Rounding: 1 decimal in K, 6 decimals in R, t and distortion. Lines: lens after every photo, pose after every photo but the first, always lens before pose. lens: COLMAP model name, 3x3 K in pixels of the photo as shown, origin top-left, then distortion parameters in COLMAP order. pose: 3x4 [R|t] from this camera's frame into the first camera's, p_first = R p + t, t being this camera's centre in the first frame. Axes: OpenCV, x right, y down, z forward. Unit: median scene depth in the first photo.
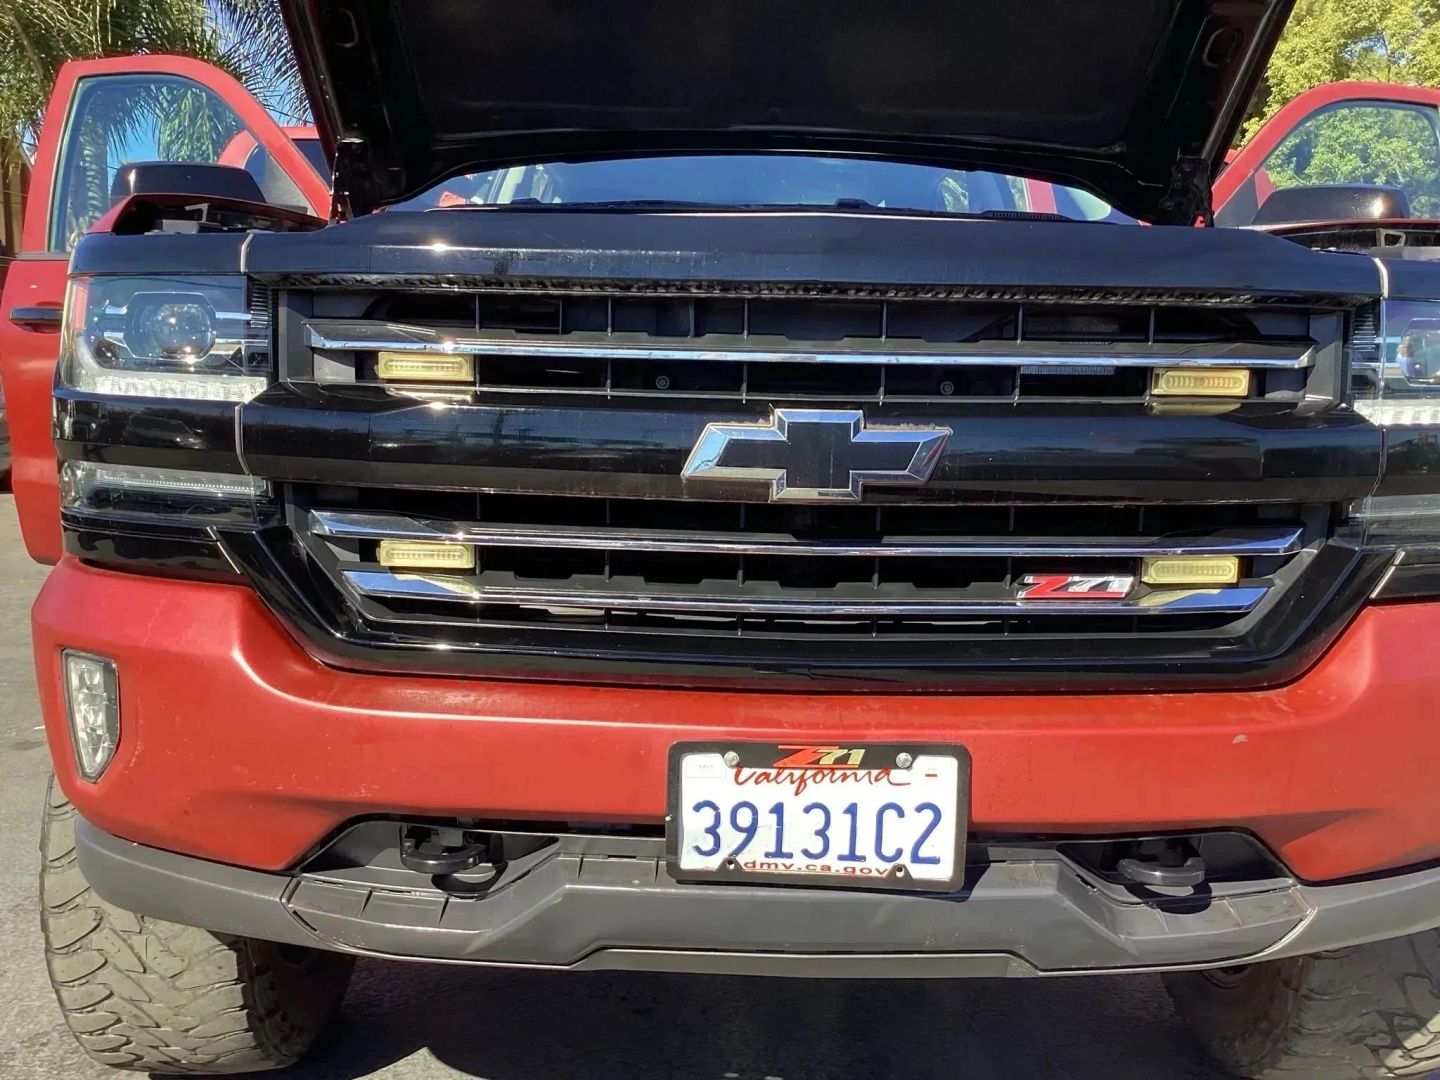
lens RADIAL K [[1402.9, 0, 738.0], [0, 1402.9, 538.4], [0, 0, 1]] dist [0.093083, -0.245513]
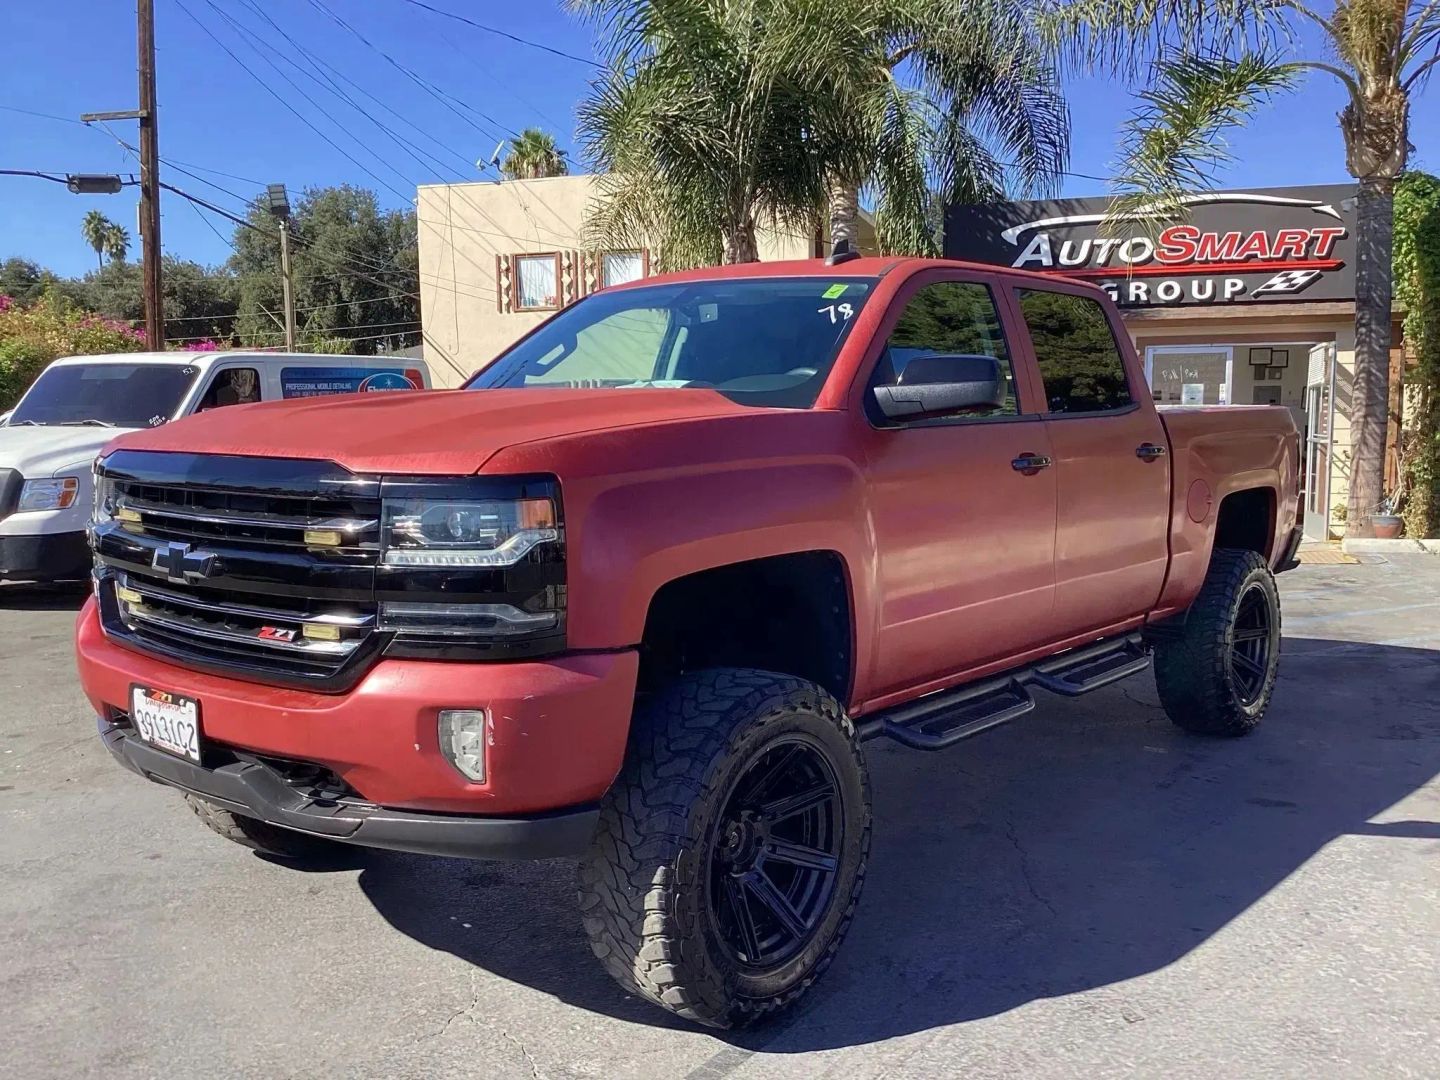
lens RADIAL K [[1339.3, 0, 717.2], [0, 1339.3, 540.2], [0, 0, 1]] dist [0.114486, -0.242822]
pose [[0.737505, 0.040500, -0.674127, 2.062712], [-0.066196, 0.997729, -0.012478, -0.121188], [0.672090, 0.053827, 0.738510, -0.029477]]
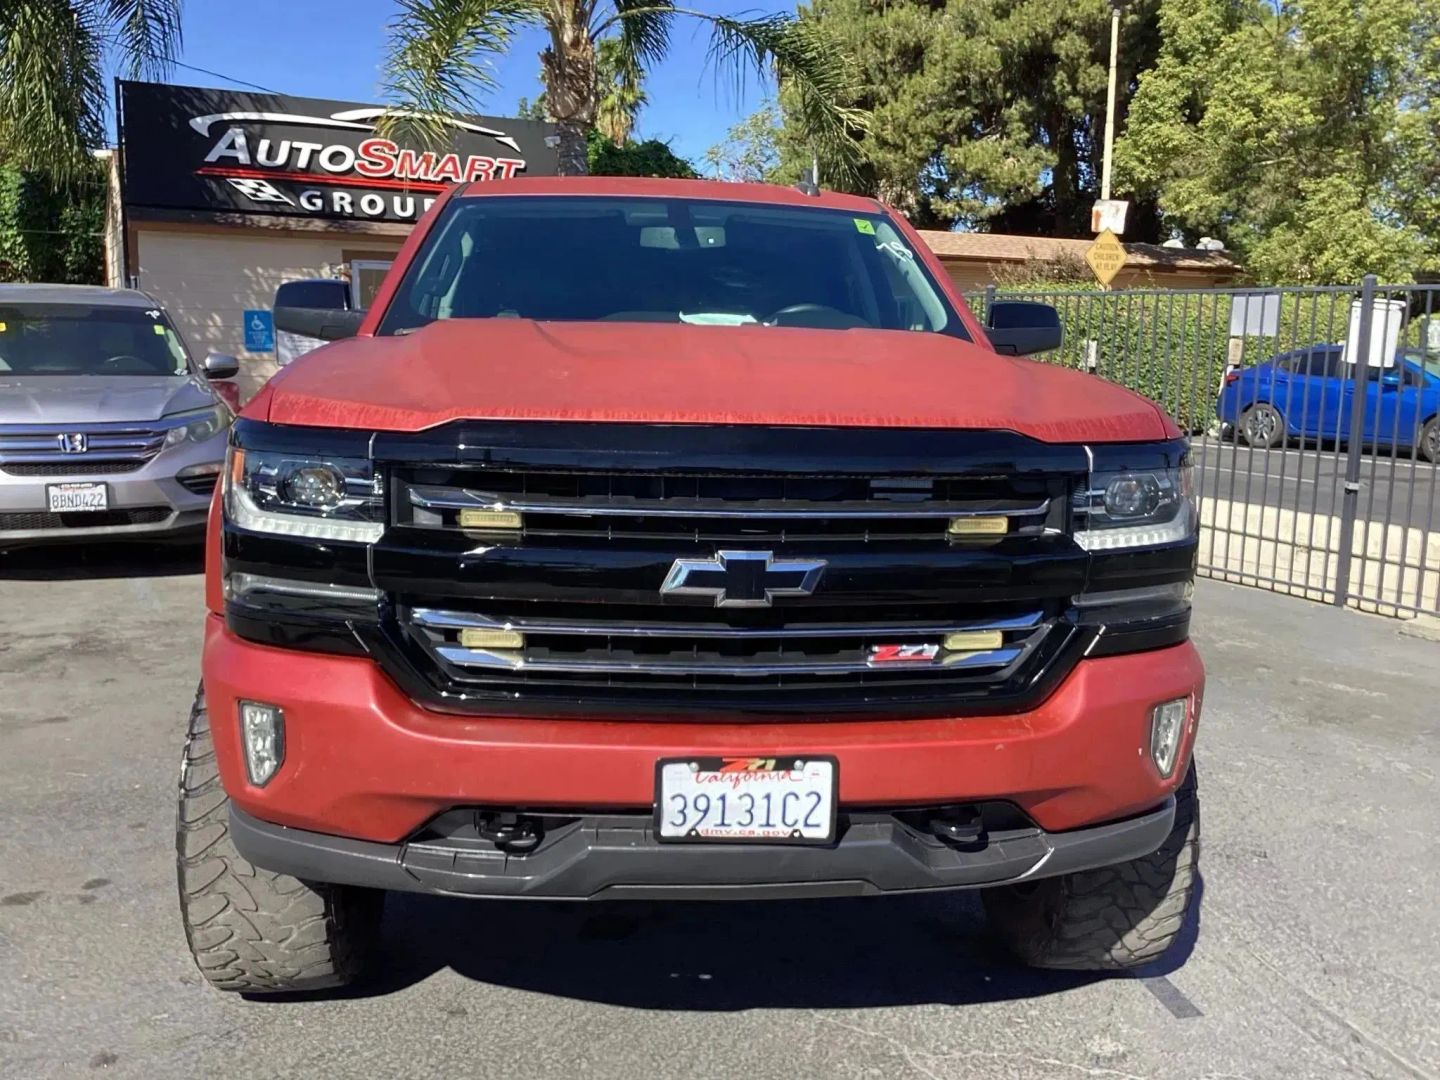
lens RADIAL K [[1374.9, 0, 741.8], [0, 1374.9, 537.5], [0, 0, 1]] dist [-0.015084, -0.030850]
pose [[0.995677, -0.008644, 0.092485, -0.088571], [0.006260, 0.999642, 0.026027, -0.141073], [-0.092677, -0.025335, 0.995374, -0.543647]]
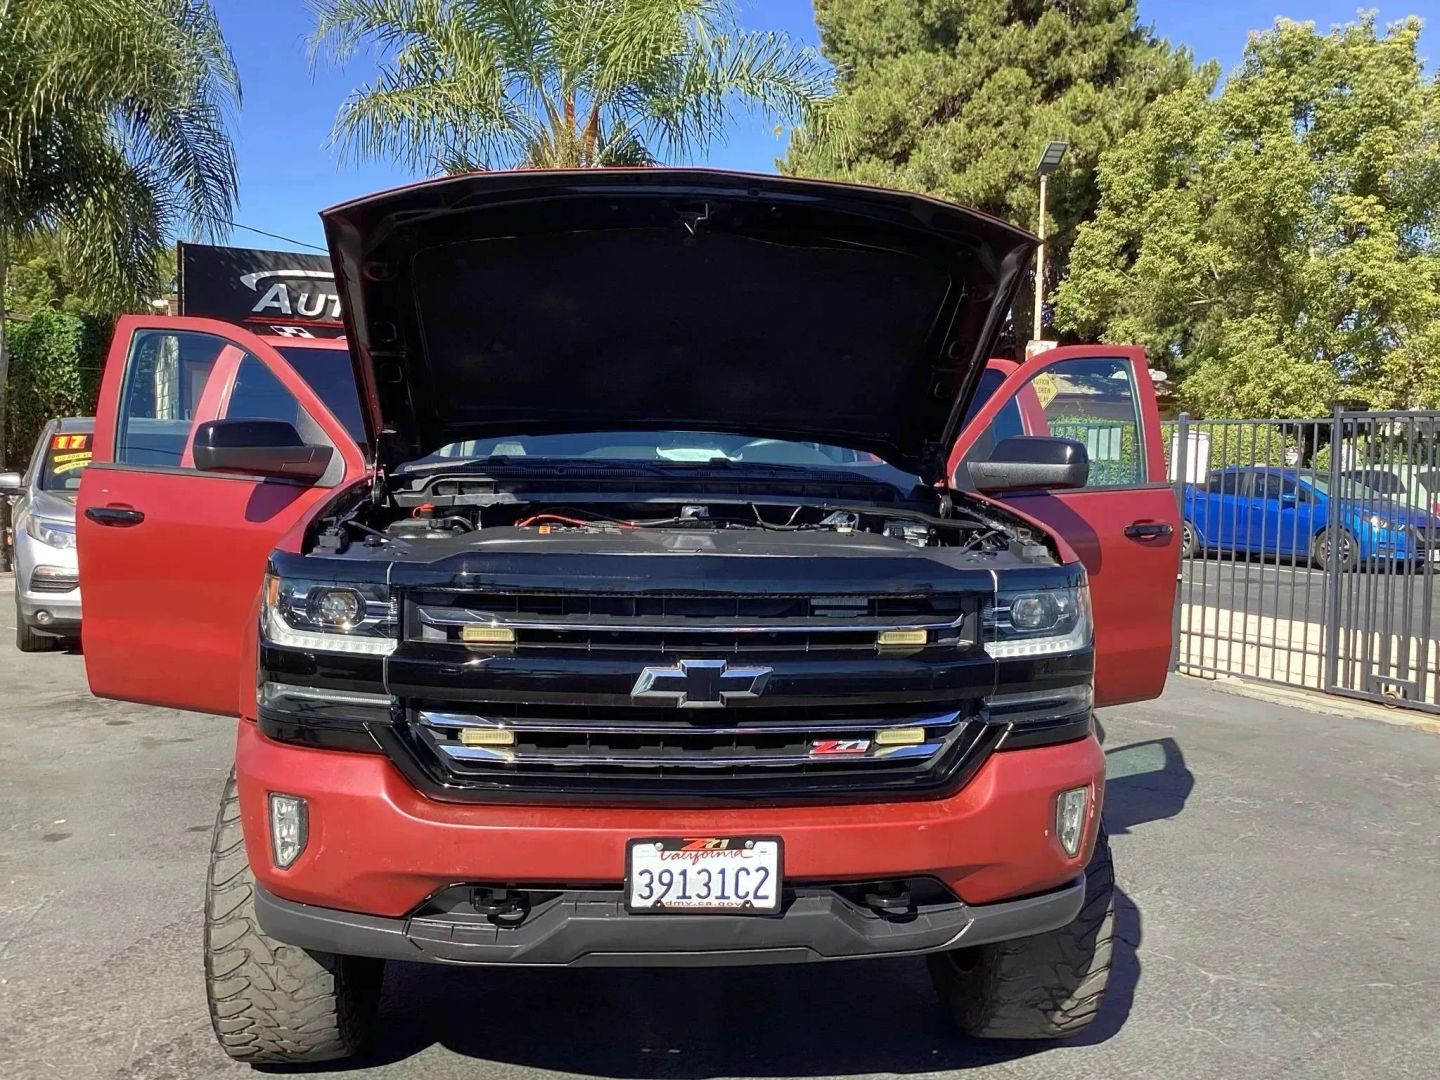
lens RADIAL K [[1336.9, 0, 743.8], [0, 1336.9, 527.9], [0, 0, 1]] dist [0.092584, -0.271205]
pose [[0.995454, -0.006122, 0.095049, -0.056964], [0.011758, 0.998197, -0.058856, -0.155914], [-0.094517, 0.059706, 0.993731, -0.793089]]
